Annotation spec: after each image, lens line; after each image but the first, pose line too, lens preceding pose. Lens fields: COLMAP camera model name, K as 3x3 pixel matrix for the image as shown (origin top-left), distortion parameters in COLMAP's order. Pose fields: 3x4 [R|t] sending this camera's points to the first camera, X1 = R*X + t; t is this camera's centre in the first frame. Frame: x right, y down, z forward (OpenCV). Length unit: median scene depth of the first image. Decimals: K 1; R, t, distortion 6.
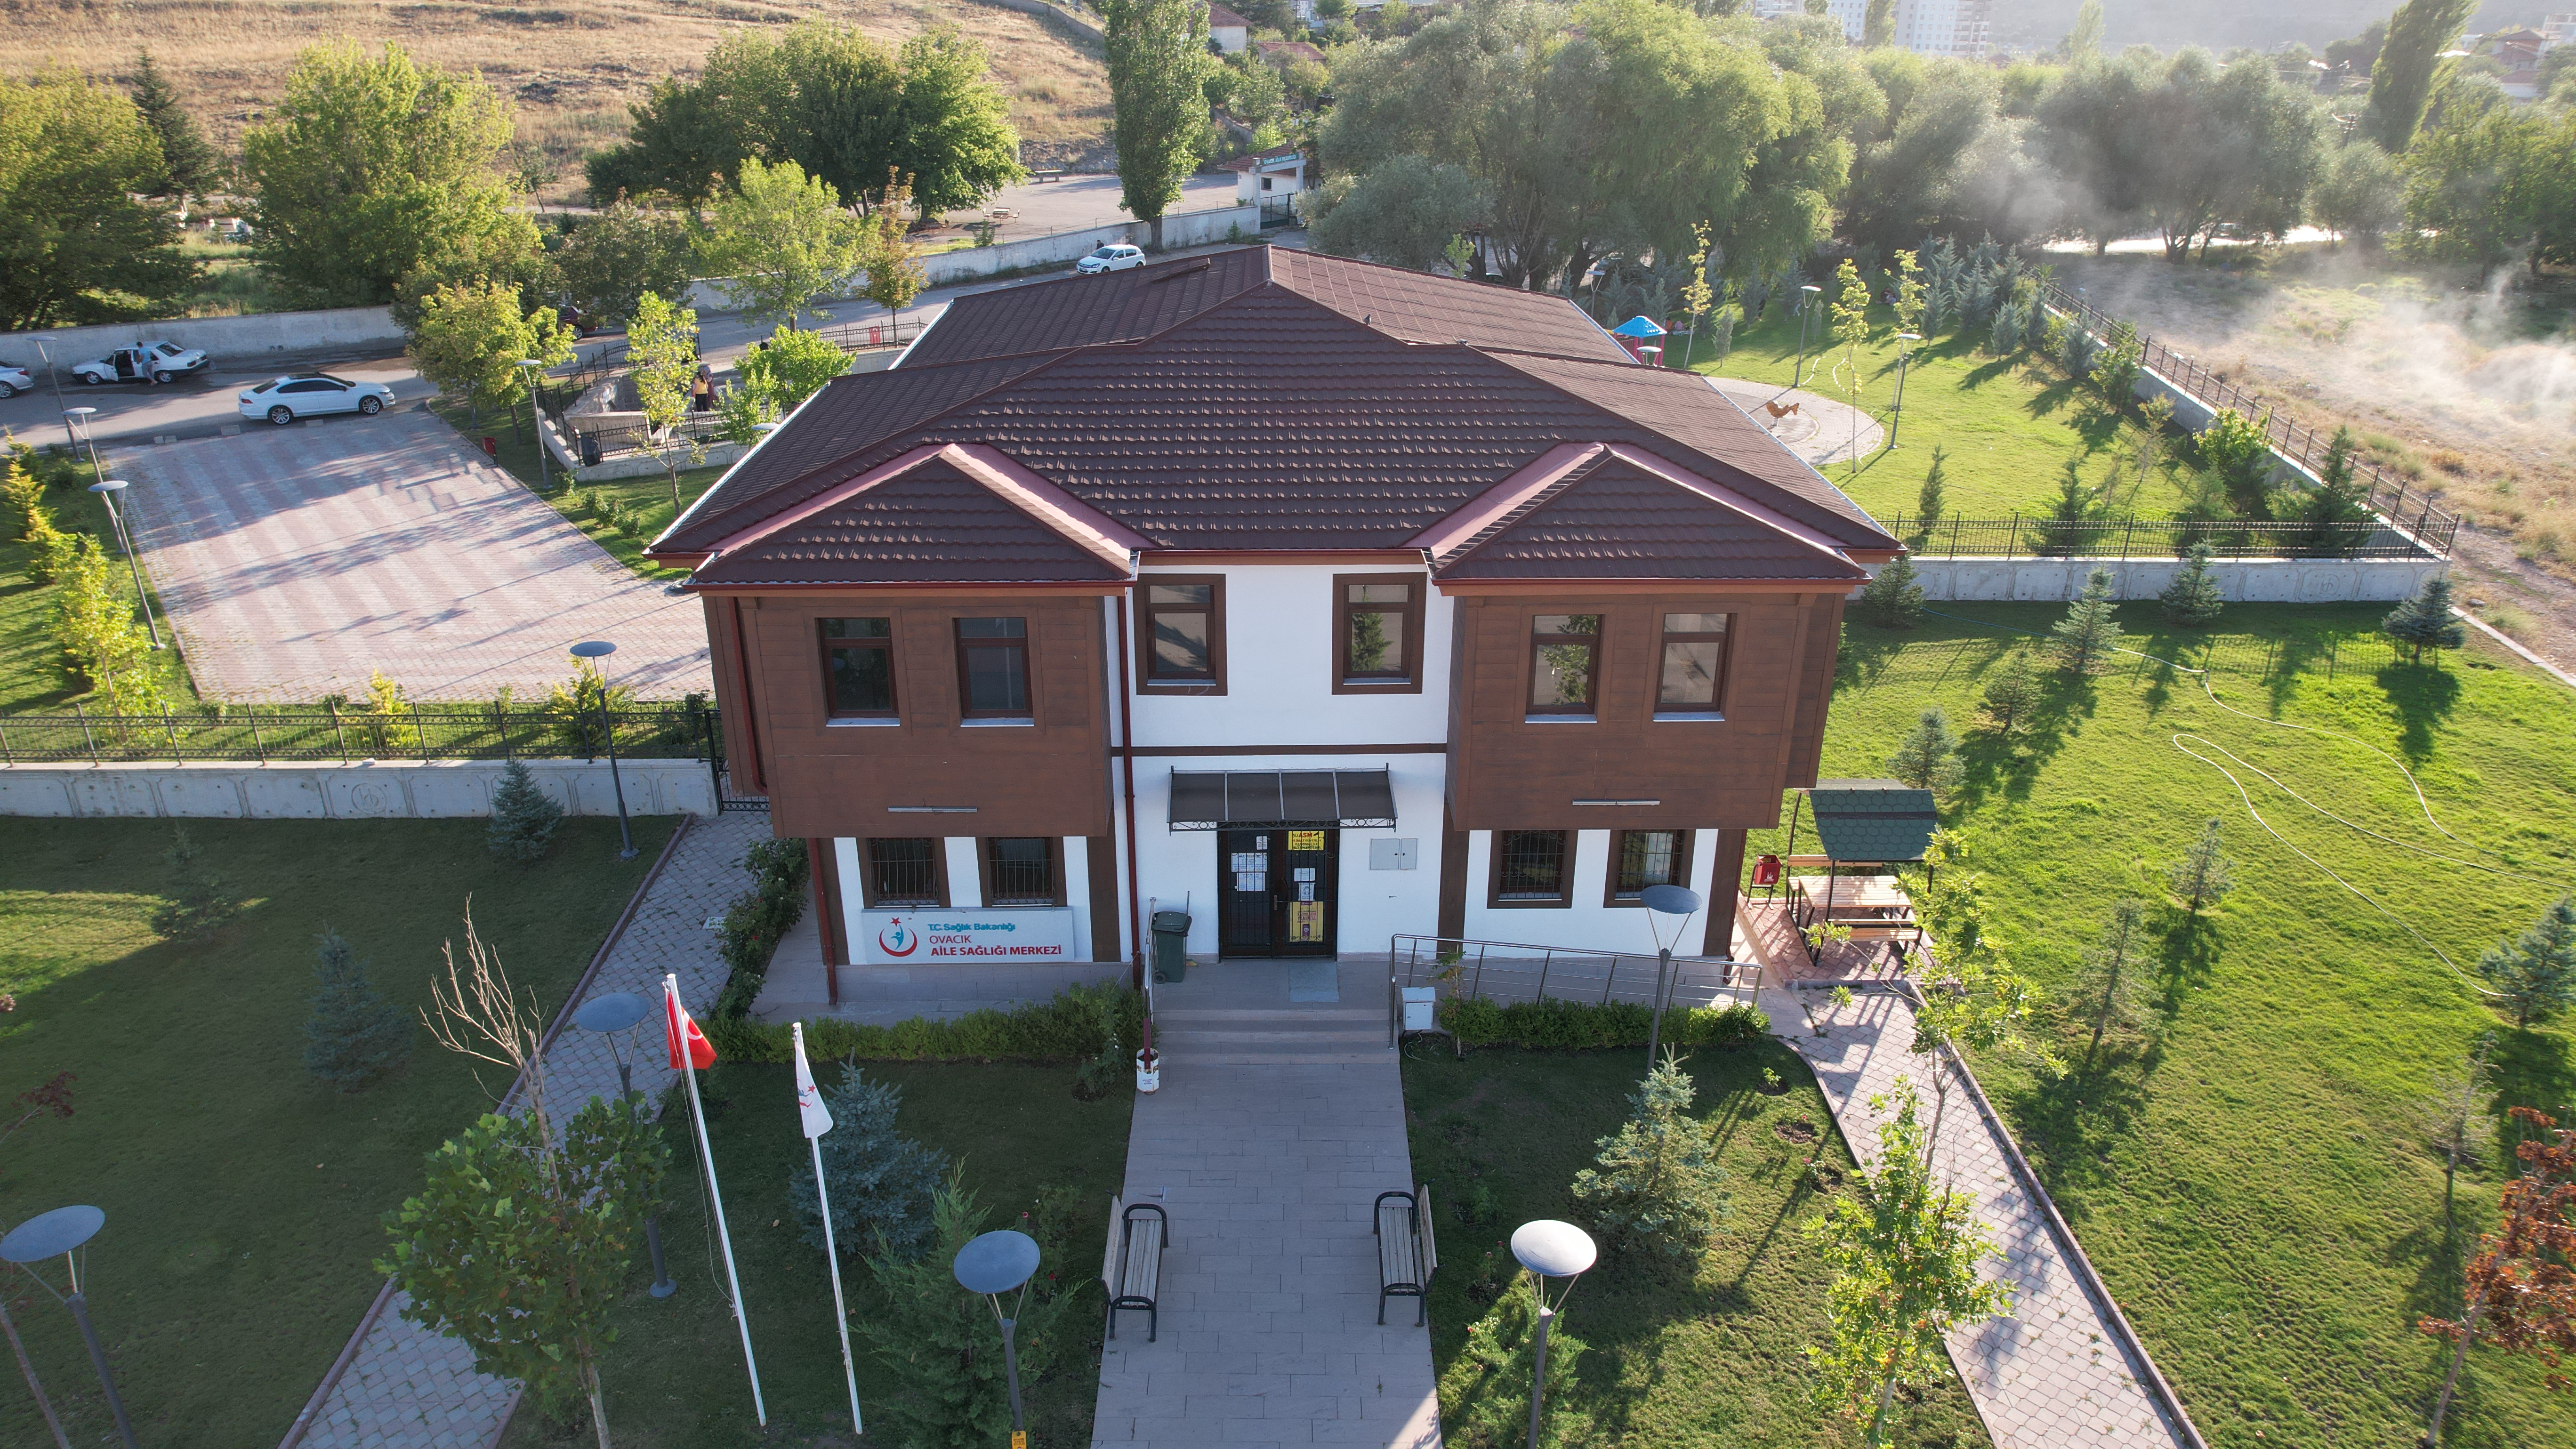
lens RADIAL K [[1651.9, 0, 1292.7], [0, 1651.9, 714.2], [0, 0, 1]] dist [-0.045512, 0.013484]
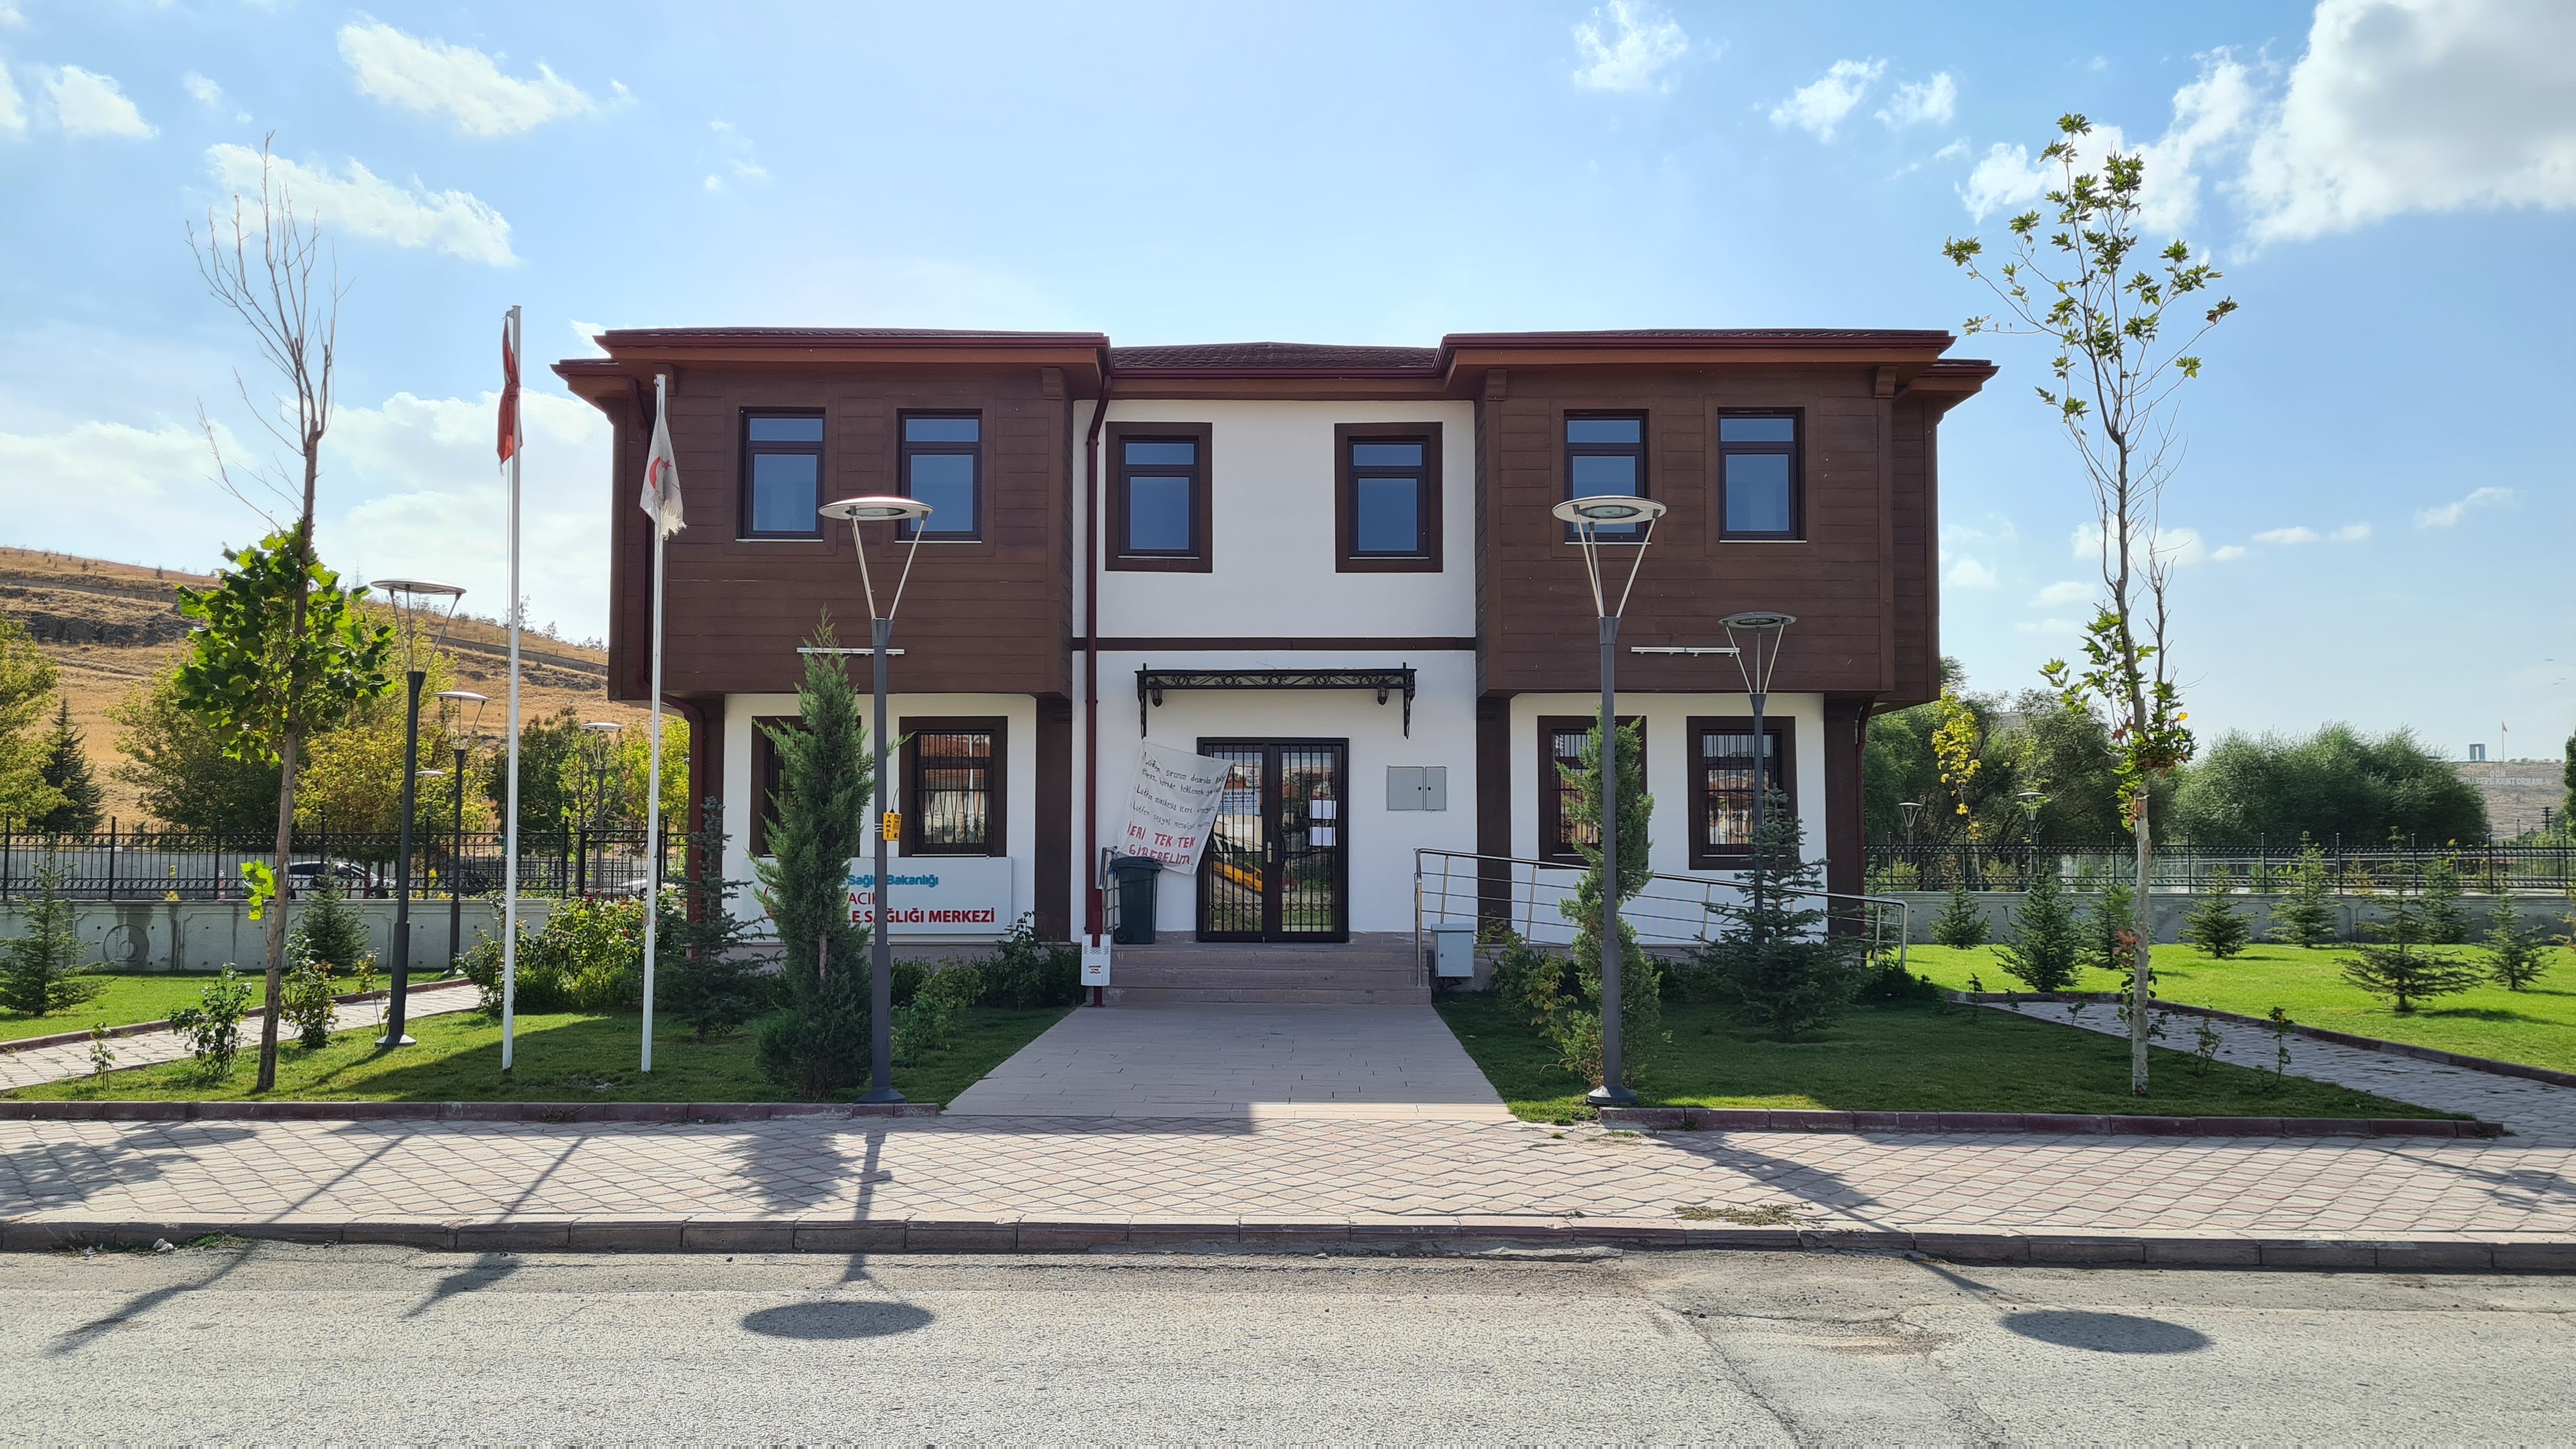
lens RADIAL K [[1967.4, 0, 1275.6], [0, 1967.4, 734.8], [0, 0, 1]] dist [0.047301, -0.027169]
pose [[0.999641, -0.006462, -0.026011, 0.017418], [-0.006370, 0.885411, -0.464765, 0.500780], [0.026034, 0.464763, 0.885052, 0.138320]]
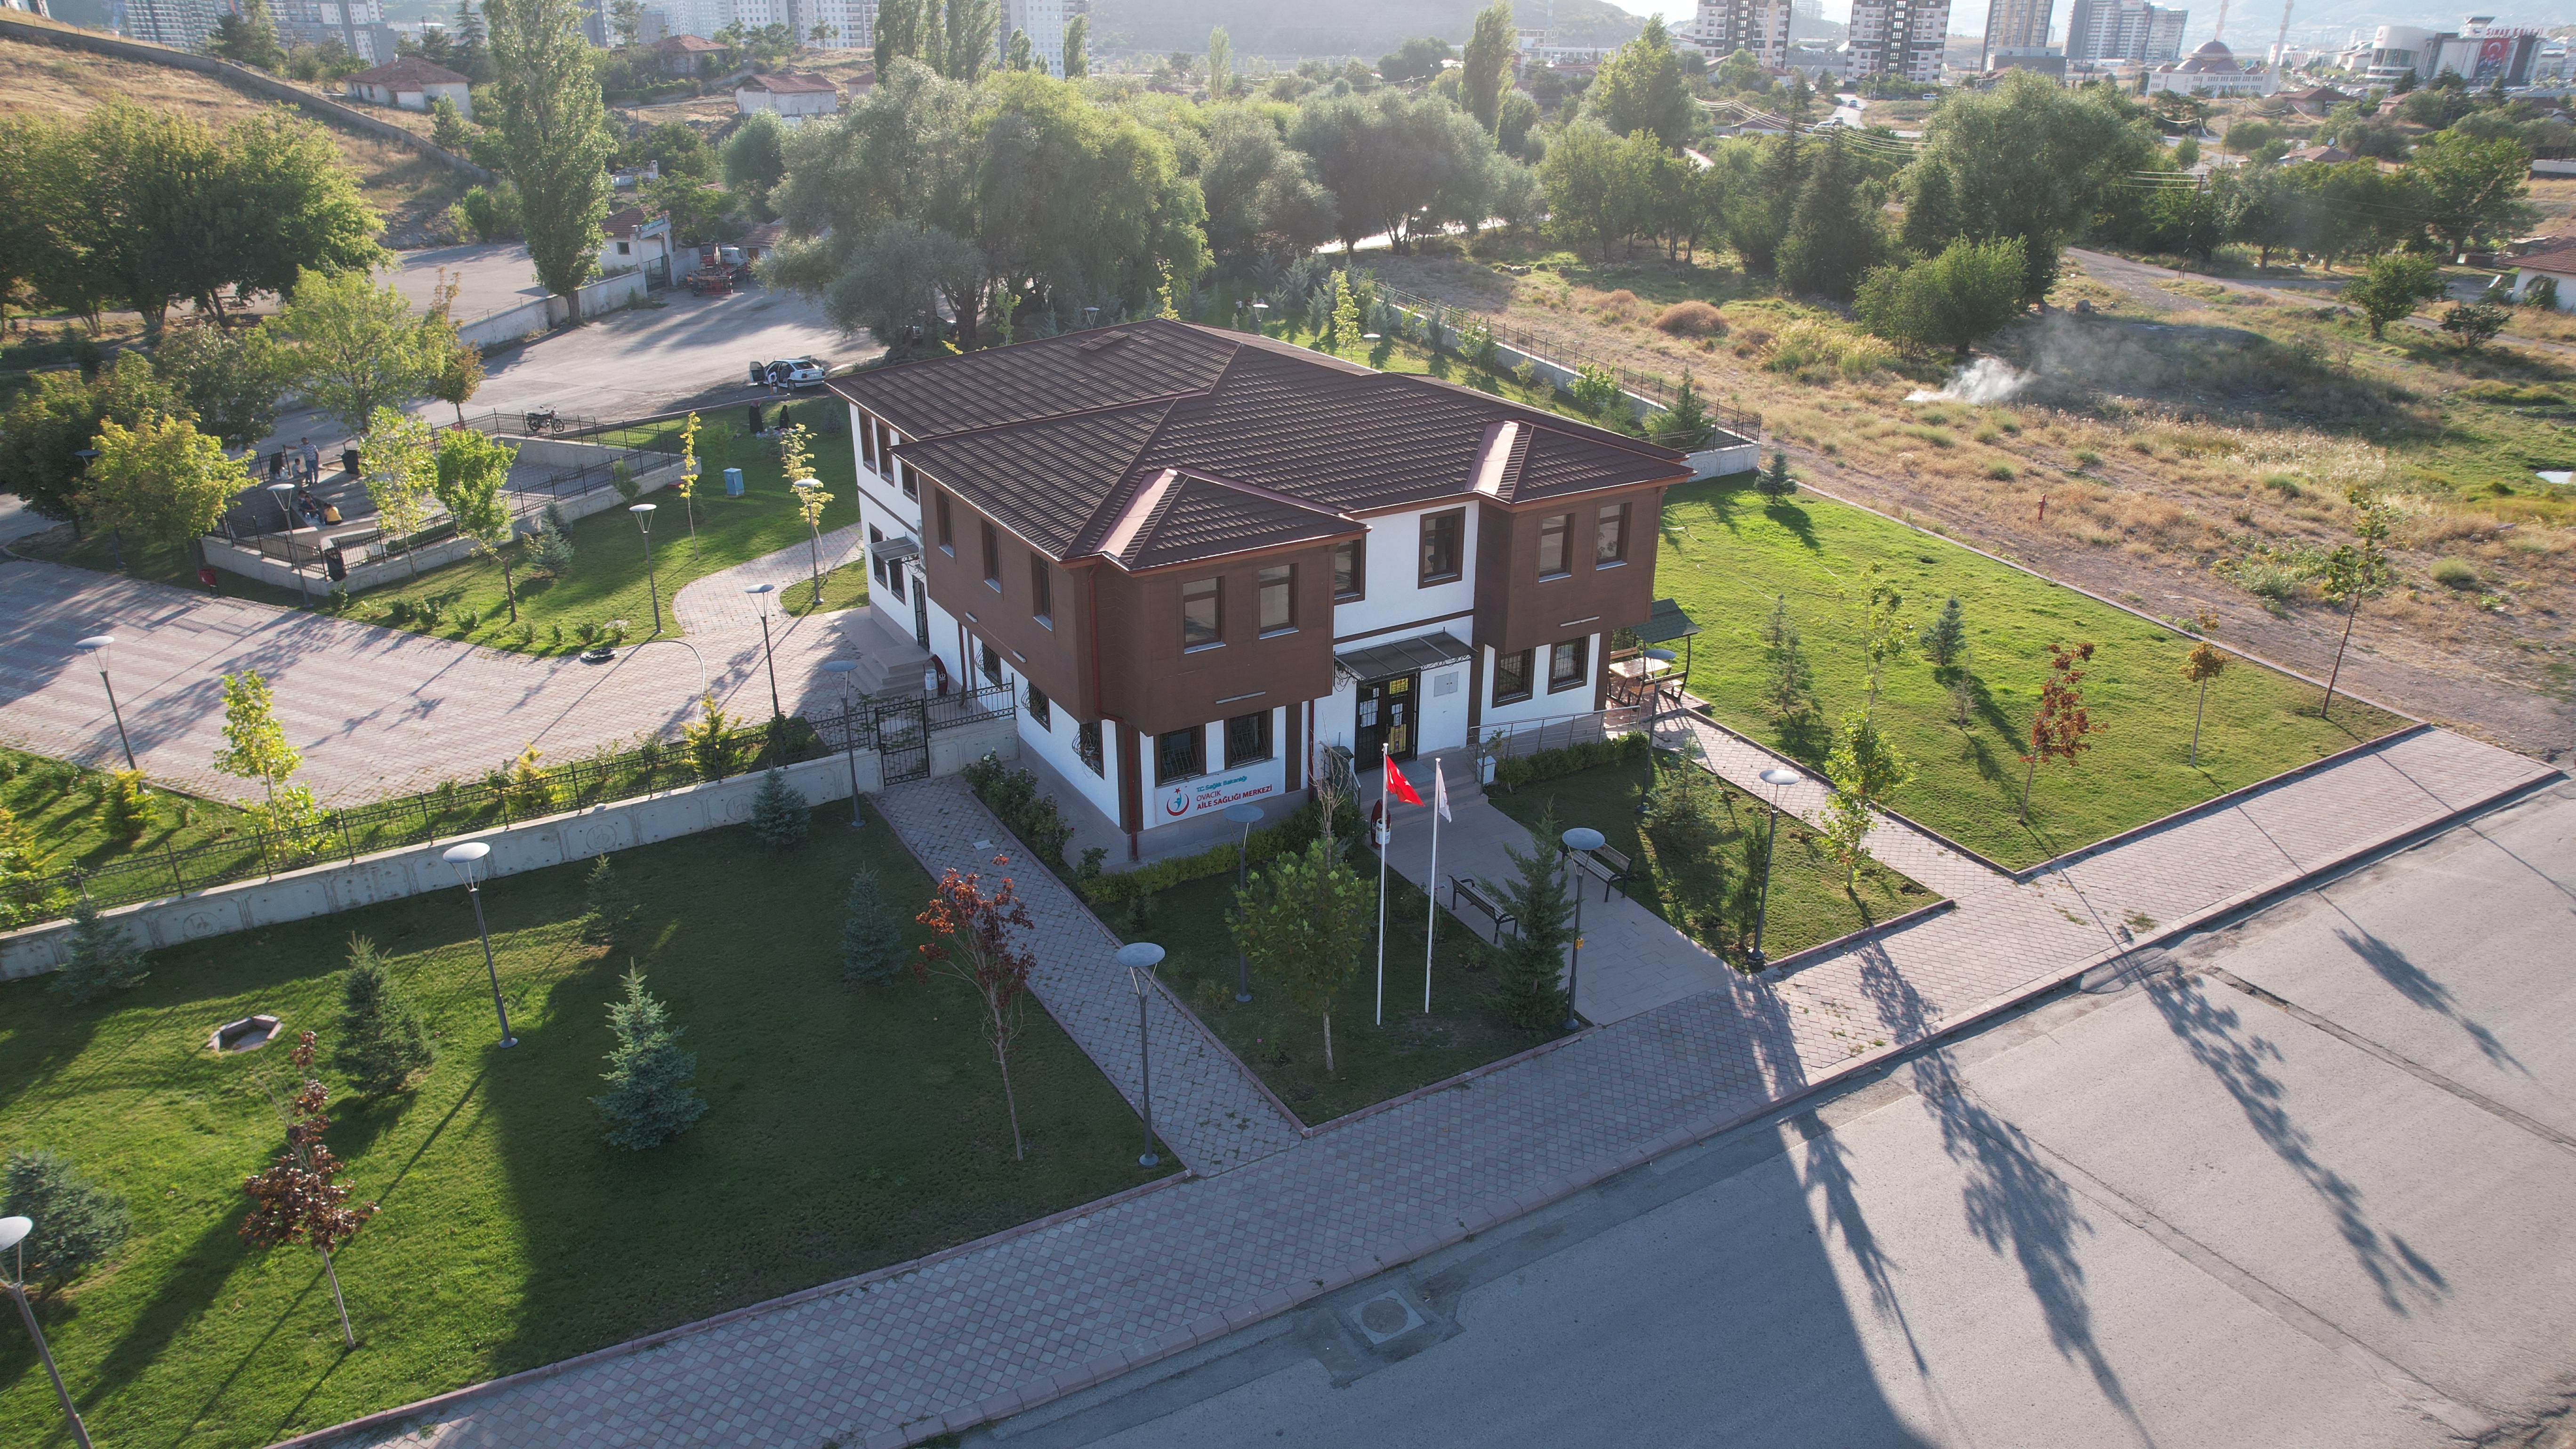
lens RADIAL K [[1651.9, 0, 1279.3], [0, 1651.9, 722.1], [0, 0, 1]] dist [-0.045512, 0.013484]
pose [[0.874534, -0.195947, 0.443615, -0.805112], [0.197433, 0.979357, 0.043373, 0.018009], [-0.442956, 0.049653, 0.895167, -0.381700]]
